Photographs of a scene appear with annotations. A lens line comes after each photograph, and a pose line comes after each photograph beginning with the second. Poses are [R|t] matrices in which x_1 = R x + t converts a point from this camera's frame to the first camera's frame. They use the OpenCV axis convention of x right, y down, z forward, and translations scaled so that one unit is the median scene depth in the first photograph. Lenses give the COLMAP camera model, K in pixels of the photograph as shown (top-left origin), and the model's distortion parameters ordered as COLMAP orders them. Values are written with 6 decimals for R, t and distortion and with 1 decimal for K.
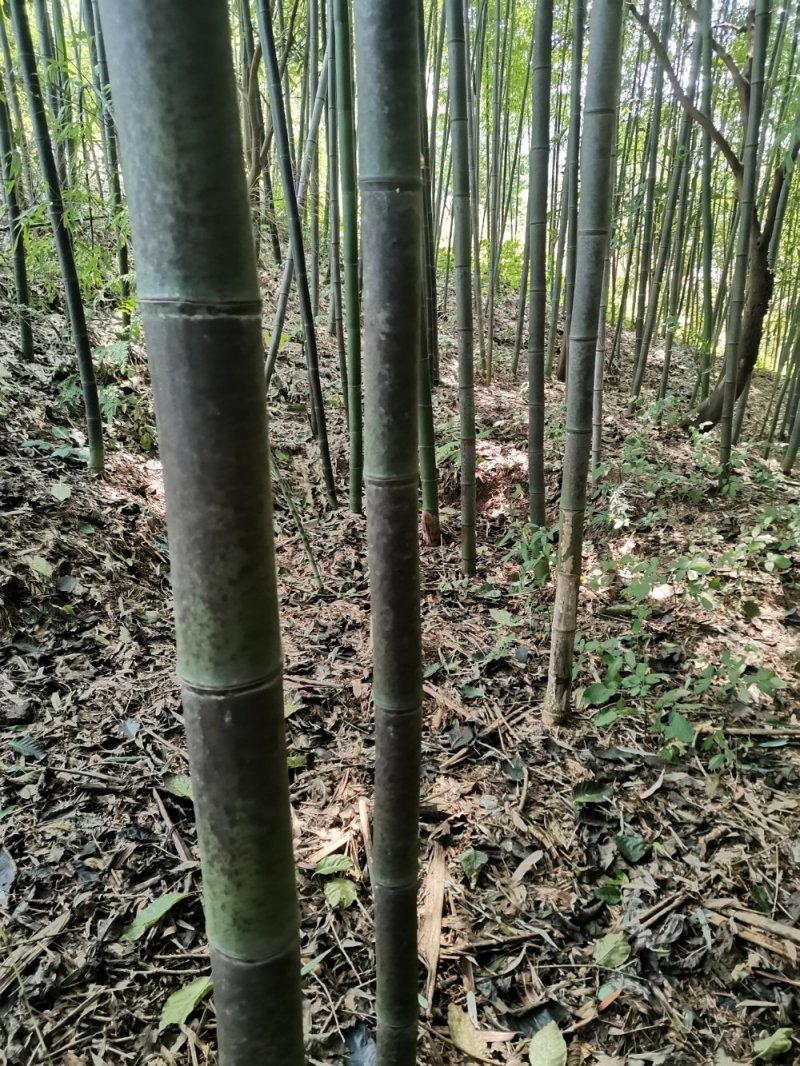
lens RADIAL K [[793.7, 0, 401.2], [0, 793.7, 531.0], [0, 0, 1]] dist [-0.012710, -0.011627]
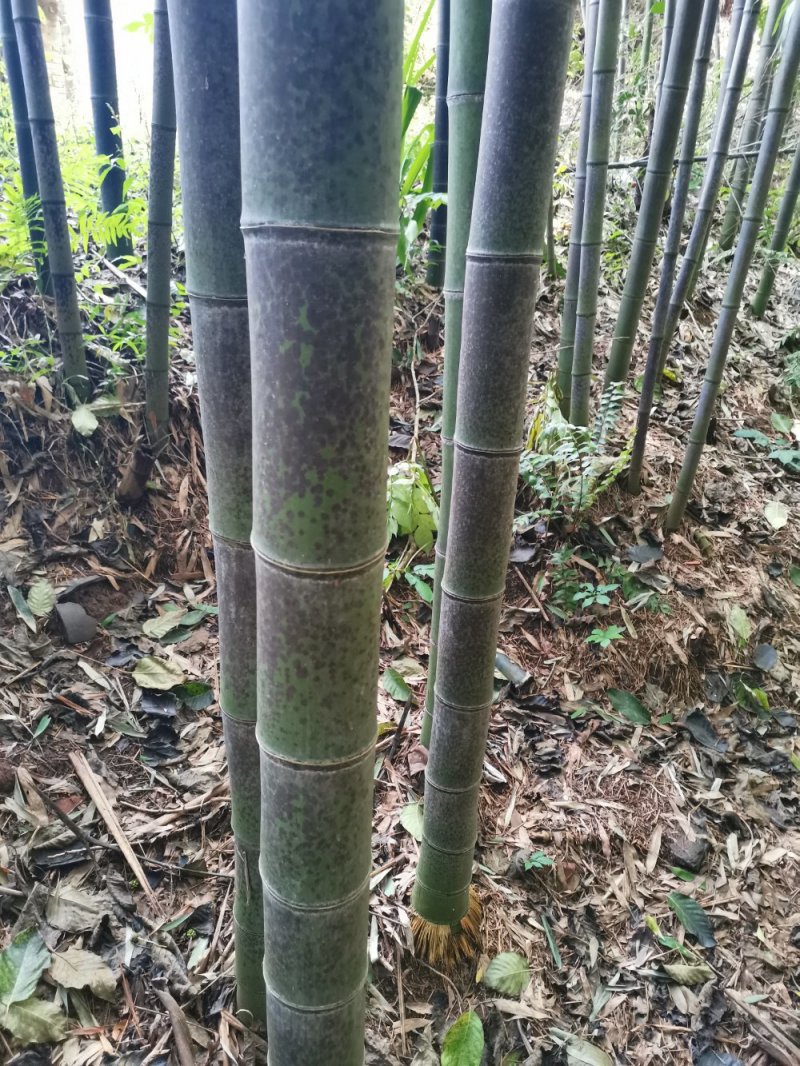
lens RADIAL K [[793.7, 0, 400.4], [0, 793.7, 533.8], [0, 0, 1]] dist [-0.012710, -0.011627]
pose [[0.728485, 0.320447, -0.605494, -0.239378], [-0.253753, 0.947204, 0.195995, -0.096822], [0.636333, 0.010866, 0.771338, 0.182840]]
